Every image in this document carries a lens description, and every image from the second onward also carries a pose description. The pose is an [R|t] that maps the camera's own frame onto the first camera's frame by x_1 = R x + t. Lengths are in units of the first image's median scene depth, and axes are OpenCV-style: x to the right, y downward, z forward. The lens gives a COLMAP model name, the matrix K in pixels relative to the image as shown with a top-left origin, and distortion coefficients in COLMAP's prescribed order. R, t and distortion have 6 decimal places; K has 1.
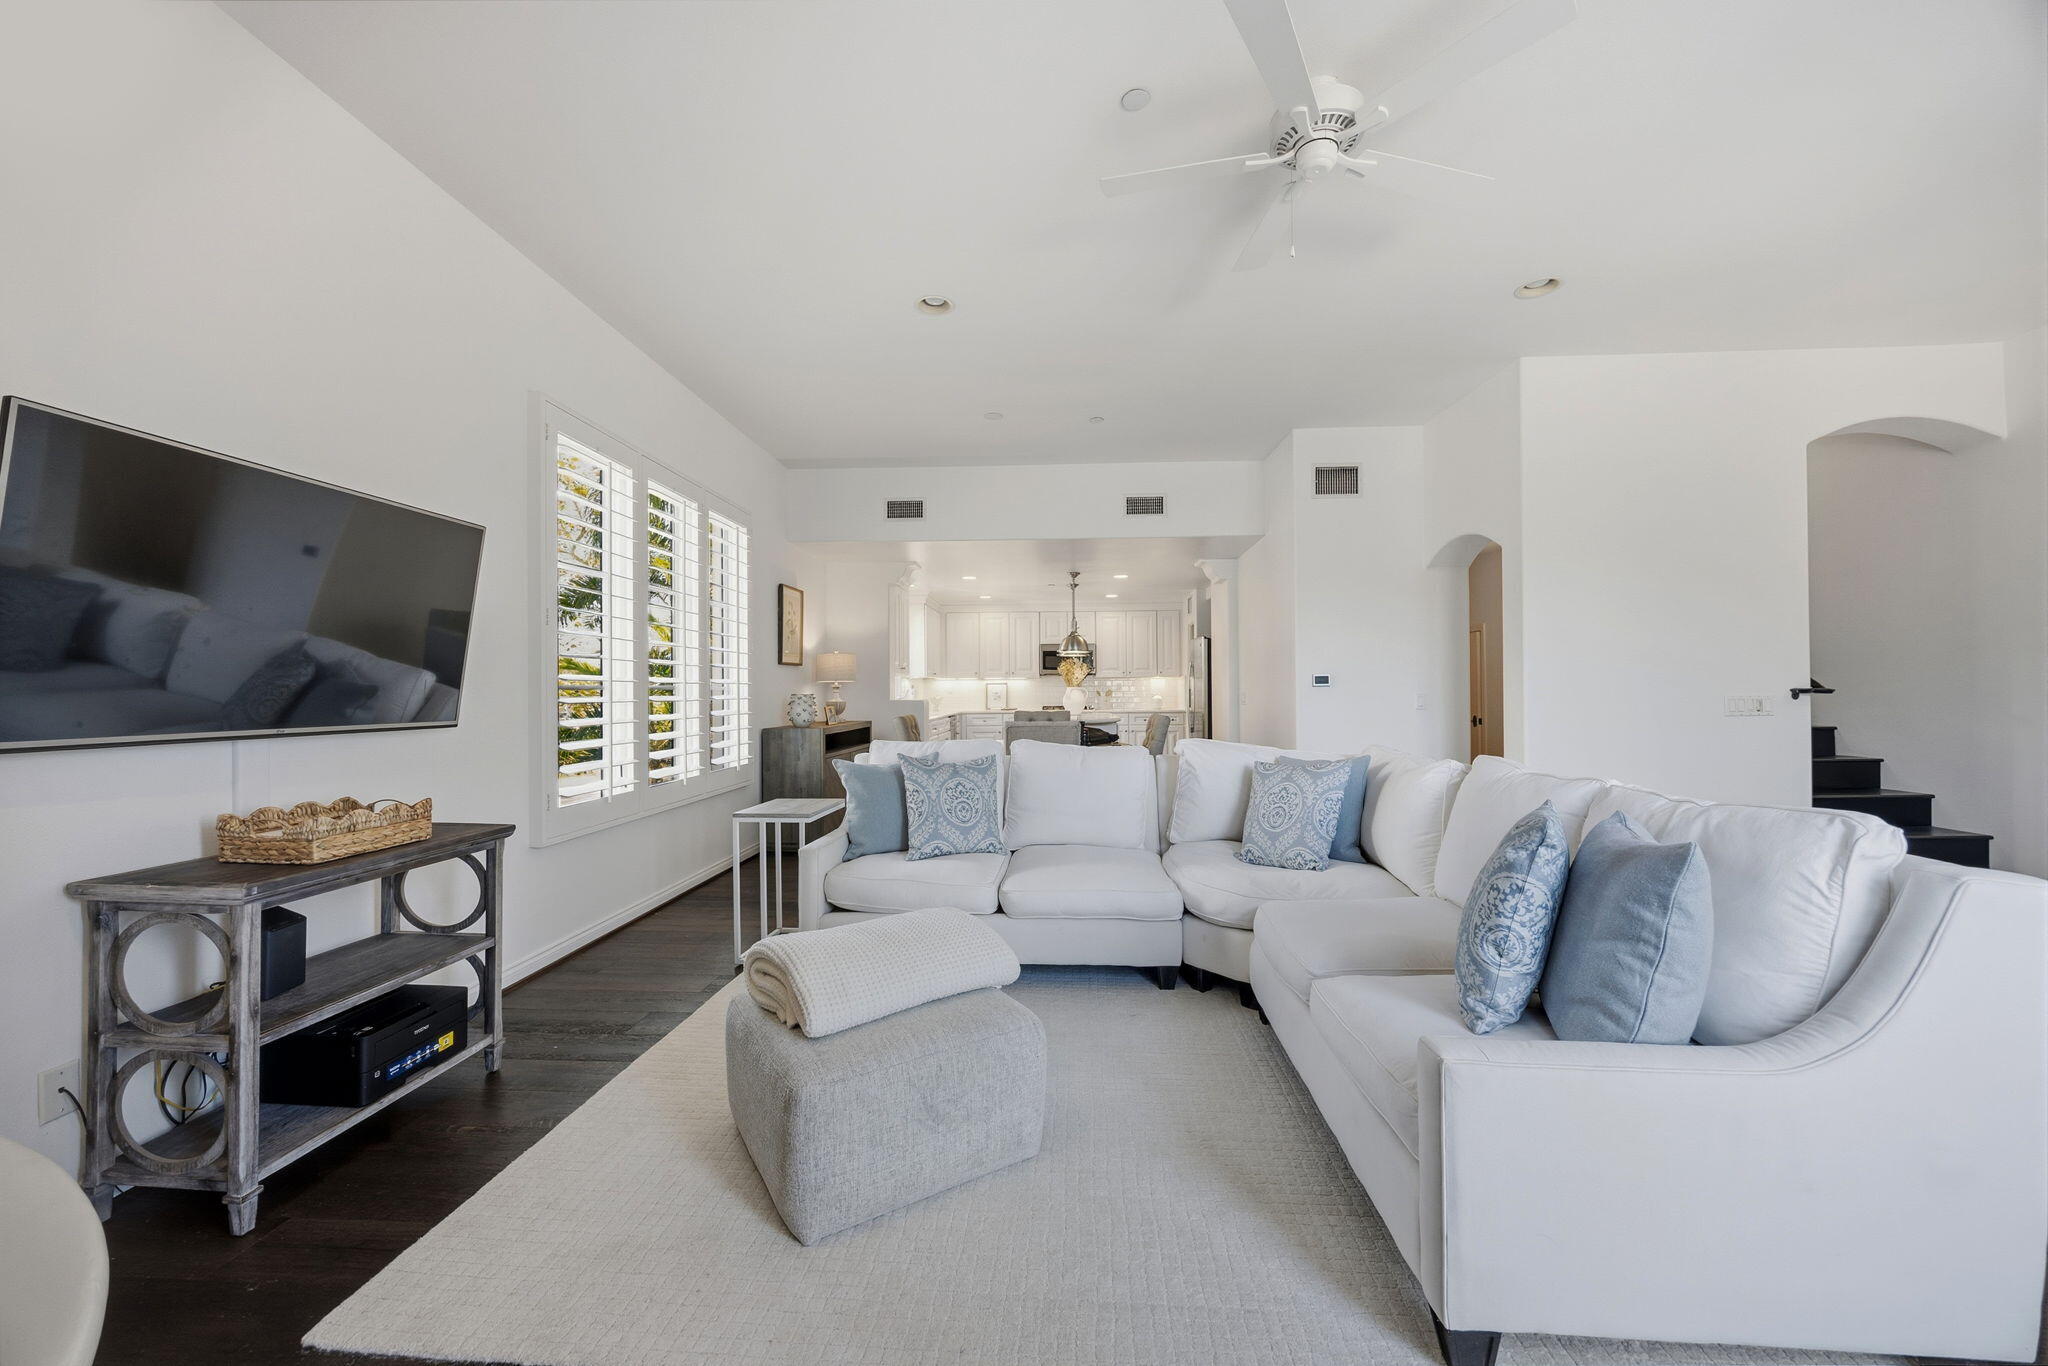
lens RADIAL K [[721.9, 0, 1021.6], [0, 721.9, 685.1], [0, 0, 1]] dist [-0.001689, 0.000023]
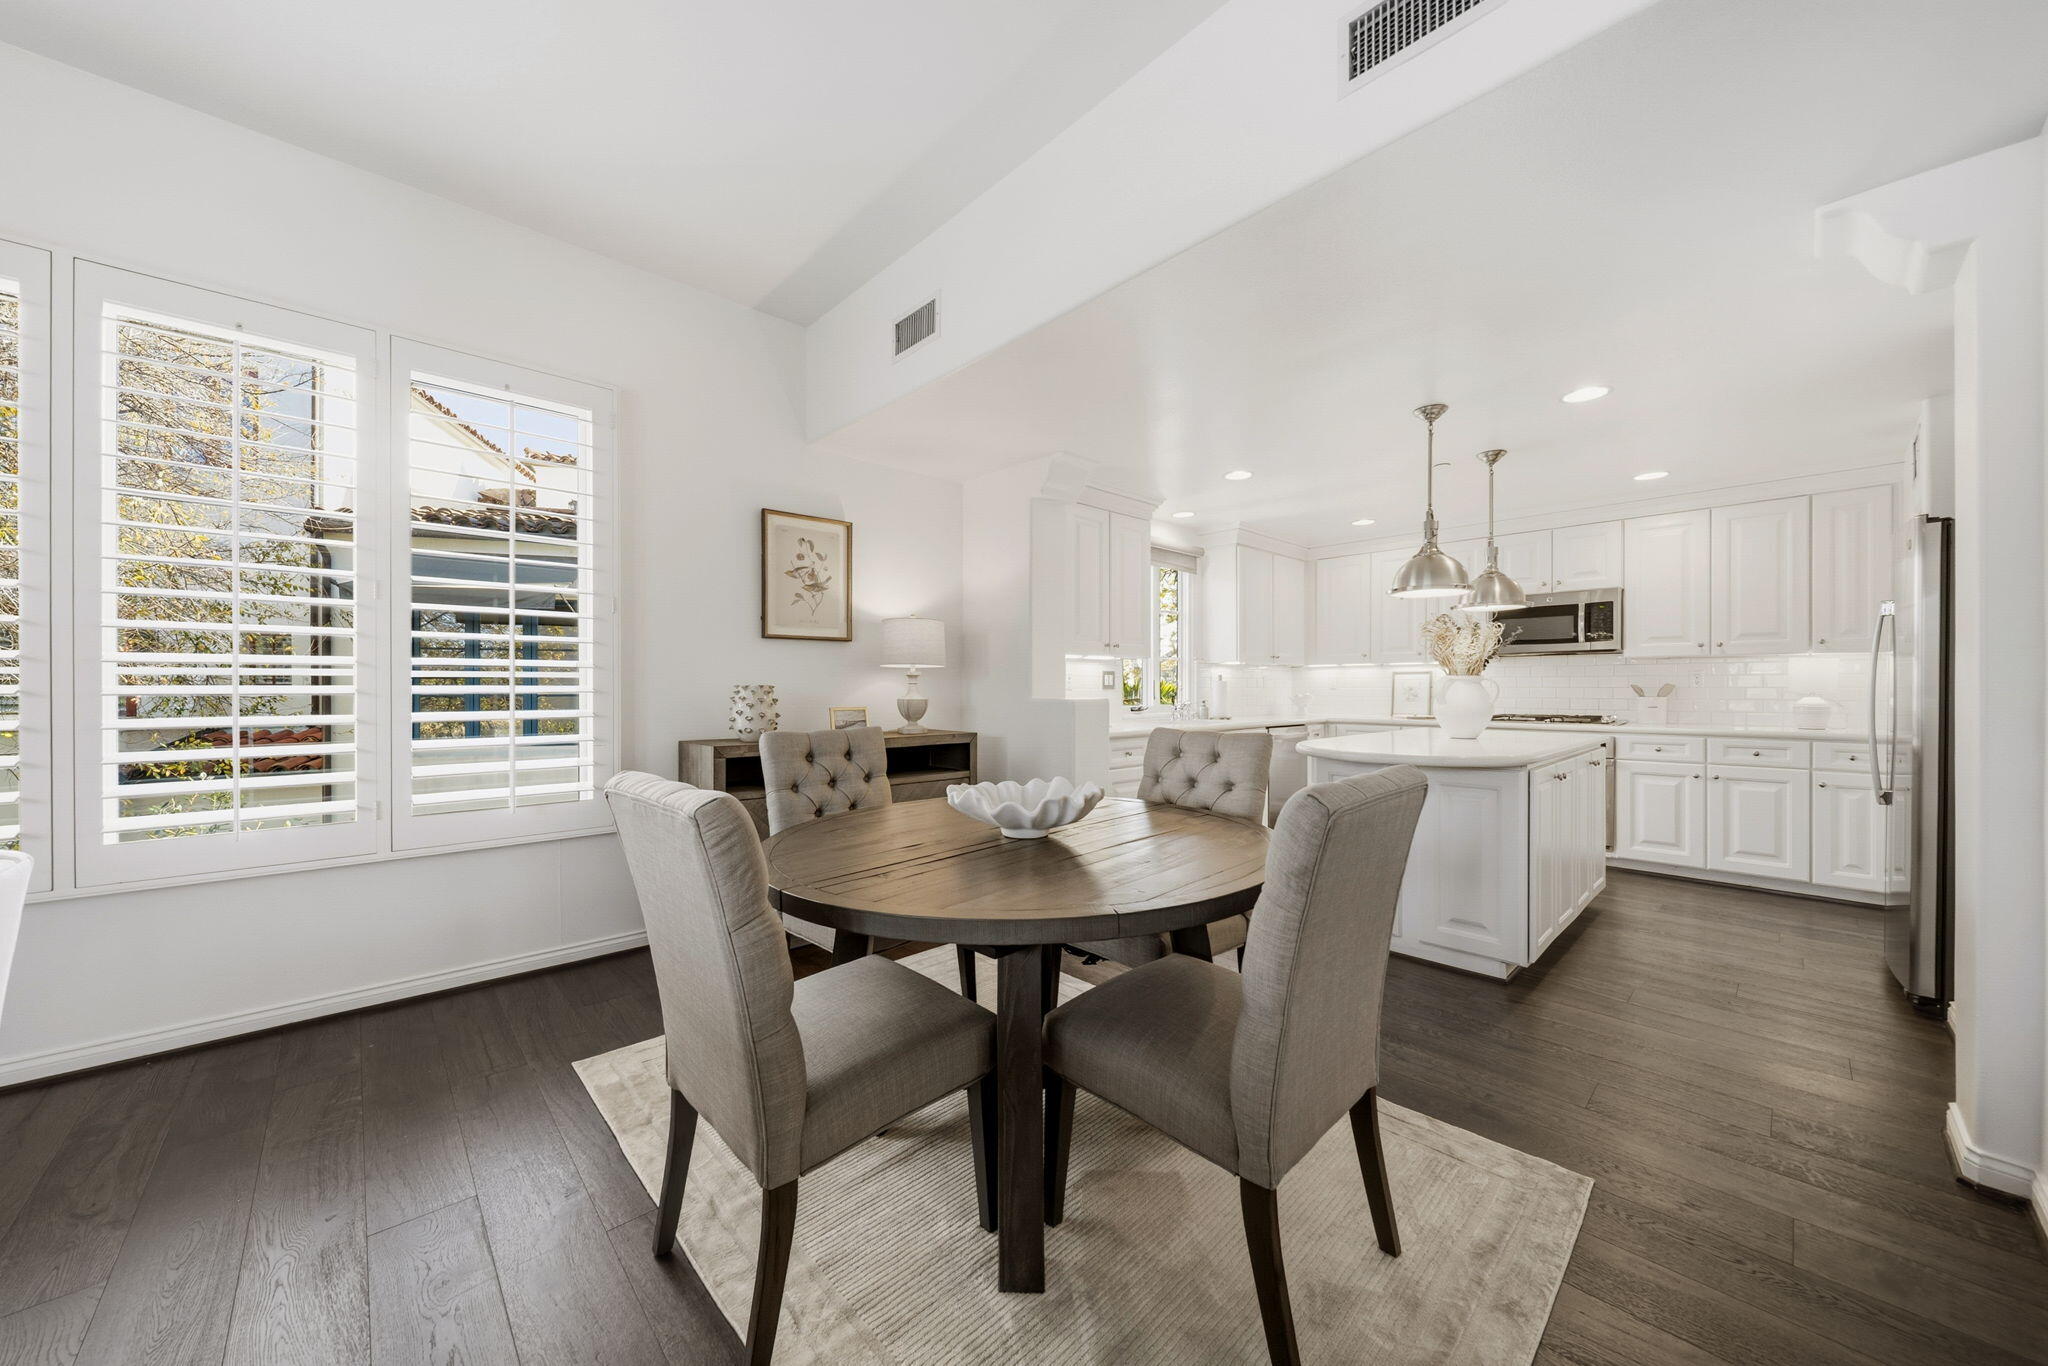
lens RADIAL K [[721.9, 0, 1029.0], [0, 721.9, 689.0], [0, 0, 1]] dist [-0.001689, 0.000023]
pose [[0.739155, 0.000502, -0.673535, 0.227536], [0.002915, 0.999988, 0.003945, 0.012338], [0.673529, -0.004879, 0.739145, 0.603205]]
